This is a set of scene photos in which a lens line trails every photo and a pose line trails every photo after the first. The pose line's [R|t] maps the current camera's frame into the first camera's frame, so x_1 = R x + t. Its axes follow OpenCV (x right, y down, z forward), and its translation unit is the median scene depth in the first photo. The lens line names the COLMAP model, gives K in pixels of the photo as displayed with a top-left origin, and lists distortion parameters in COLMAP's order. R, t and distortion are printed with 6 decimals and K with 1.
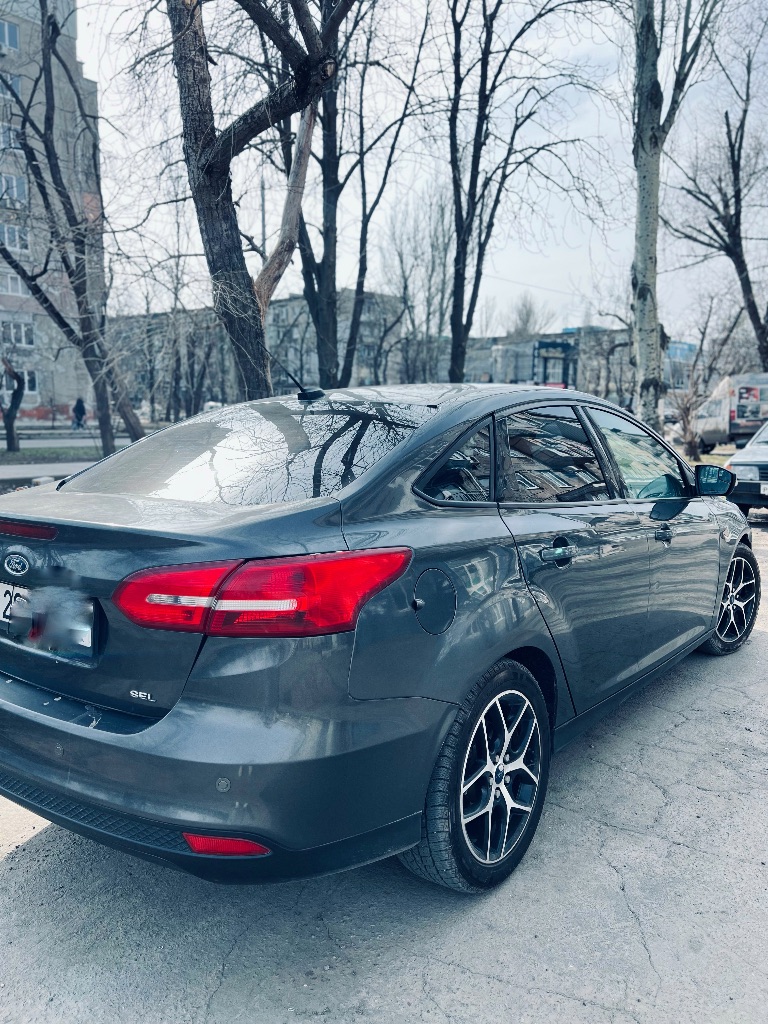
lens RADIAL K [[795.7, 0, 388.0], [0, 795.7, 511.7], [0, 0, 1]] dist [-0.006063, -0.006166]
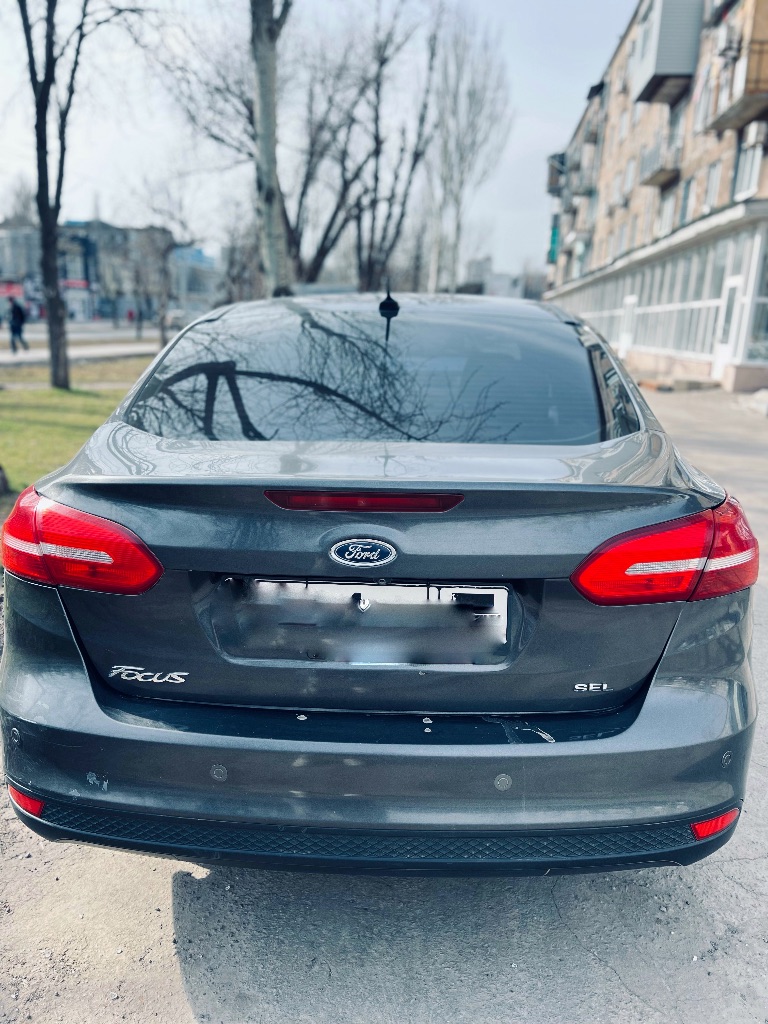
lens RADIAL K [[795.7, 0, 385.6], [0, 795.7, 516.2], [0, 0, 1]] dist [-0.006063, -0.006166]
pose [[0.812518, -0.109617, 0.572537, -0.167324], [0.037951, 0.990024, 0.135690, -0.011278], [-0.581700, -0.088522, 0.808572, 0.085200]]
